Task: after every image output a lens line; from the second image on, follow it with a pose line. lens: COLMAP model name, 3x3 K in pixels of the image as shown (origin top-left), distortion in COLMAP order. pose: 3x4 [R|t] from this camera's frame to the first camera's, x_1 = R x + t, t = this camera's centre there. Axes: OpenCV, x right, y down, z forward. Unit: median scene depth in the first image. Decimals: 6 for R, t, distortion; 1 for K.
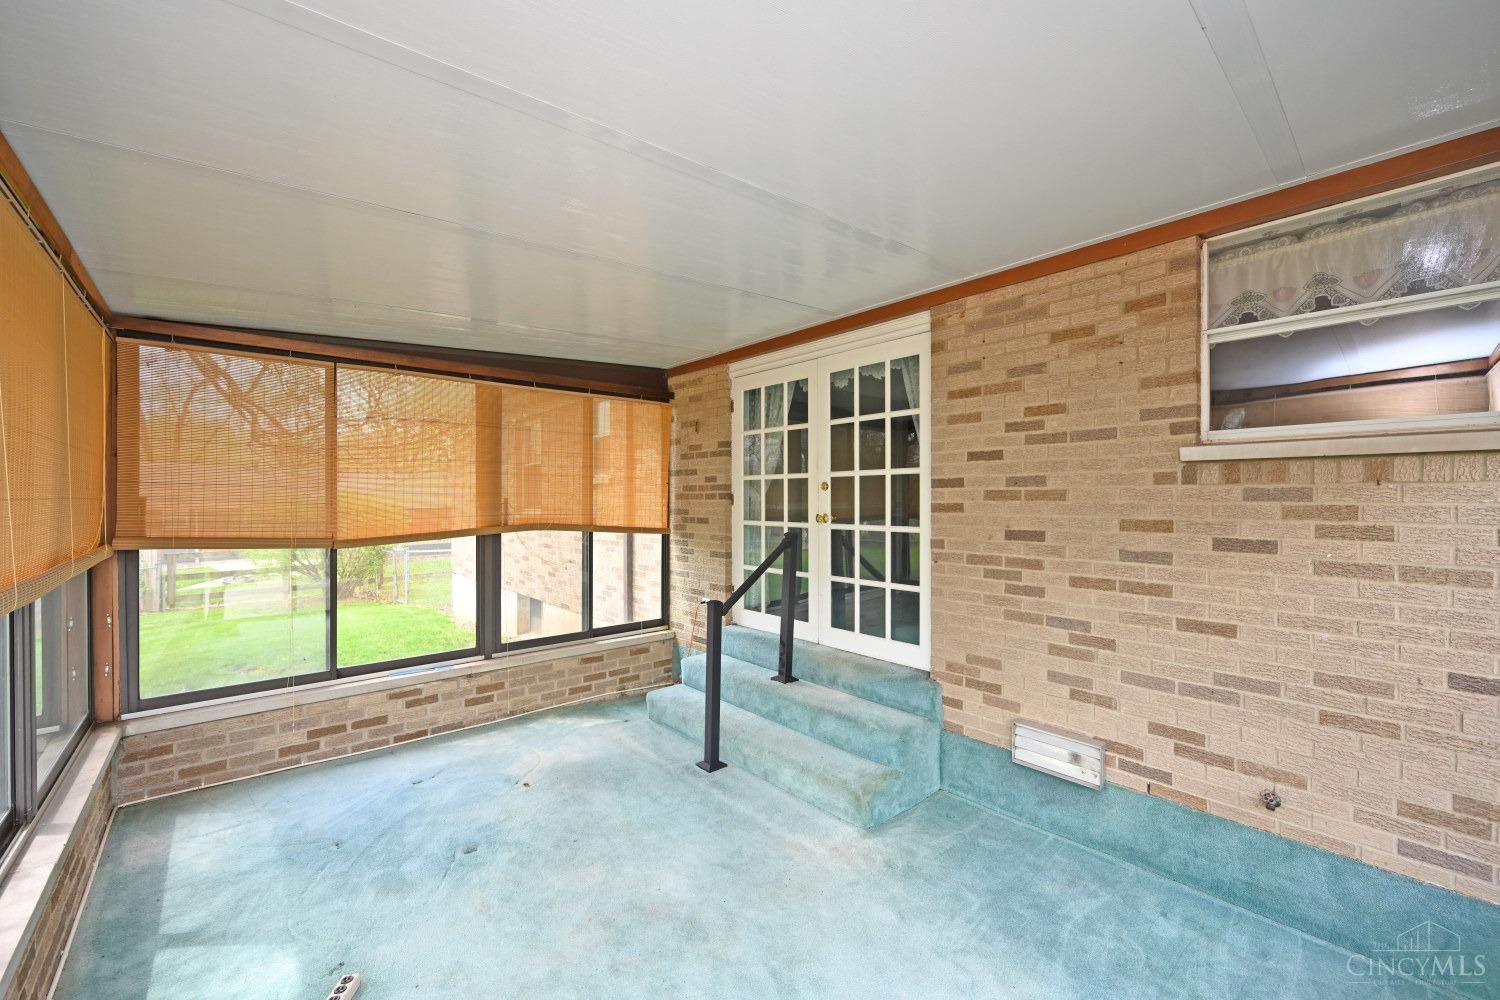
lens RADIAL K [[595.0, 0, 750.7], [0, 595.0, 500.1], [0, 0, 1]] dist [-0.005194, 0.000056]
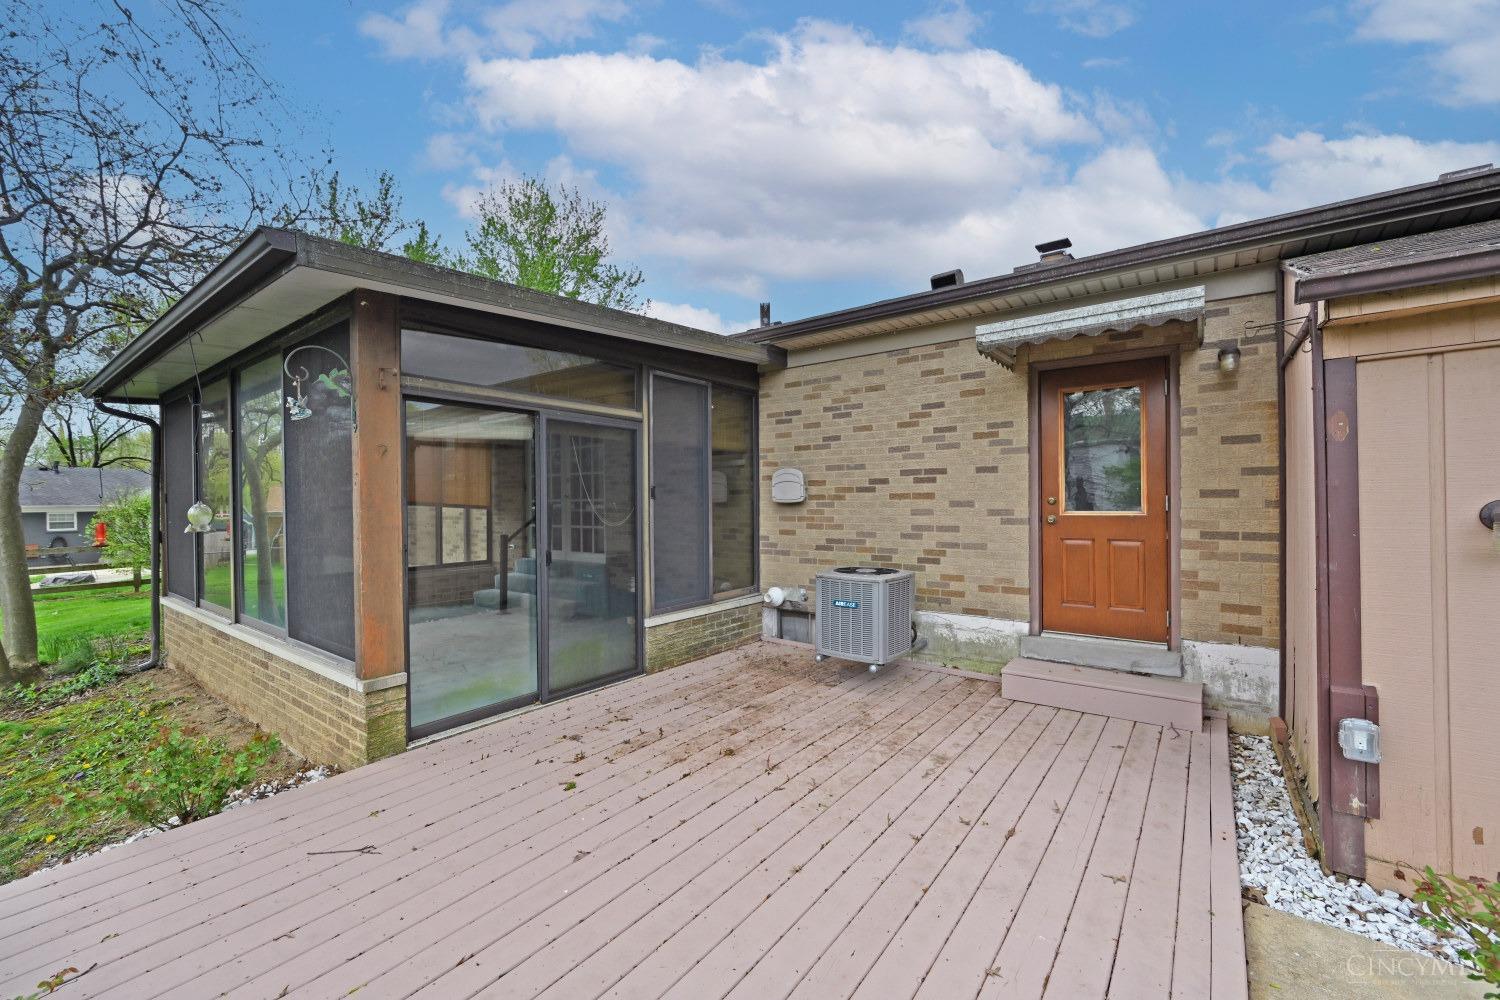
lens RADIAL K [[595.0, 0, 750.2], [0, 595.0, 501.6], [0, 0, 1]] dist [-0.005194, 0.000056]
pose [[0.980048, -0.004160, 0.198716, 0.256740], [0.003603, 0.999988, 0.003167, 0.033589], [-0.198727, -0.002388, 0.980052, -0.831865]]
